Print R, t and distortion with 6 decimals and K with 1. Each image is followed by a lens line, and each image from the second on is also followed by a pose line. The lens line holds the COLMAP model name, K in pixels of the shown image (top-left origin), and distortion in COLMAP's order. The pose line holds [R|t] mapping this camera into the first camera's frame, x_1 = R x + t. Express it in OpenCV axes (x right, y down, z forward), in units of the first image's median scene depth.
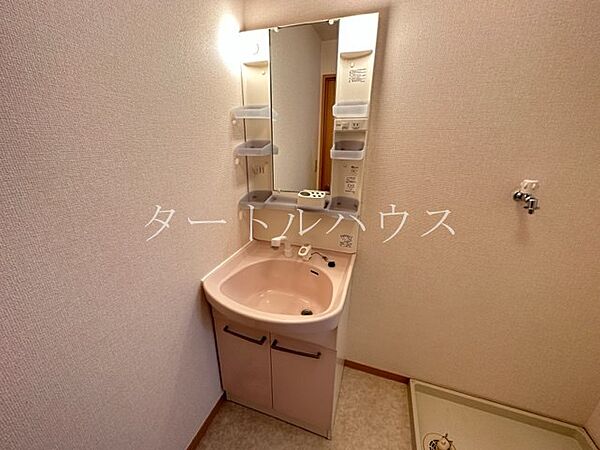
lens RADIAL K [[240.9, 0, 298.5], [0, 240.9, 224.2], [0, 0, 1]] dist [-0.004240, 0.000054]
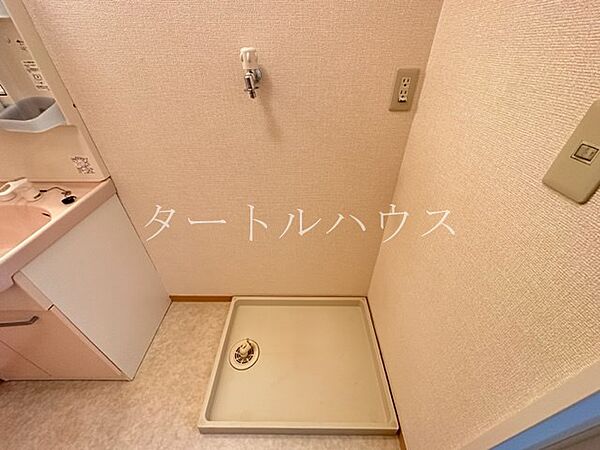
lens RADIAL K [[240.9, 0, 300.9], [0, 240.9, 225.1], [0, 0, 1]] dist [-0.004240, 0.000054]
pose [[0.945797, -0.201545, 0.254652, 0.591952], [0.114754, 0.940947, 0.318511, 0.082694], [-0.303809, -0.272025, 0.913073, 0.086313]]
